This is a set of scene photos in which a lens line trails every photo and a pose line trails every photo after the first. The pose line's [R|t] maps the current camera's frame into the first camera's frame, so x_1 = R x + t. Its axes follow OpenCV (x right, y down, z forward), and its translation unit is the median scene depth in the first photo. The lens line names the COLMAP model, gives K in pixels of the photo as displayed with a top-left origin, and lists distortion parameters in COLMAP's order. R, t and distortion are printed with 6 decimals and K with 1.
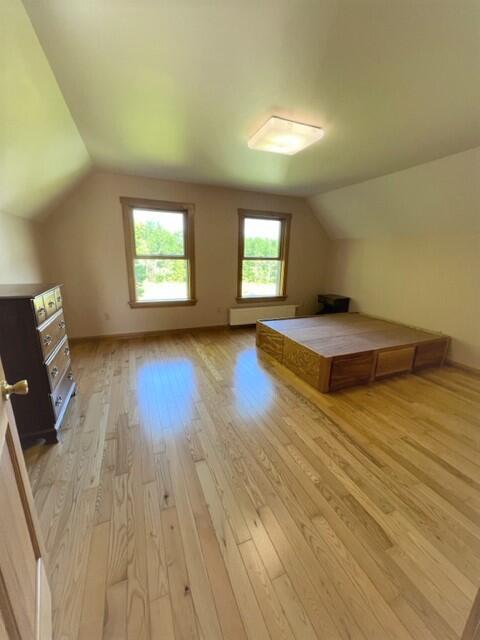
lens RADIAL K [[257.8, 0, 241.6], [0, 257.8, 318.8], [0, 0, 1]] dist [-0.006530, 0.000446]
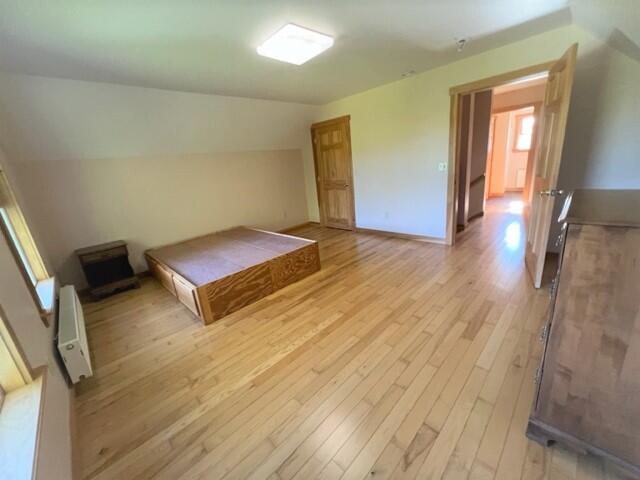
lens RADIAL K [[257.8, 0, 320.3], [0, 257.8, 239.2], [0, 0, 1]] dist [-0.006530, 0.000446]
pose [[-0.372792, -0.261101, 0.890423, -0.712078], [0.306996, 0.870850, 0.383892, -0.304103], [-0.875660, 0.416468, -0.244489, 1.100399]]
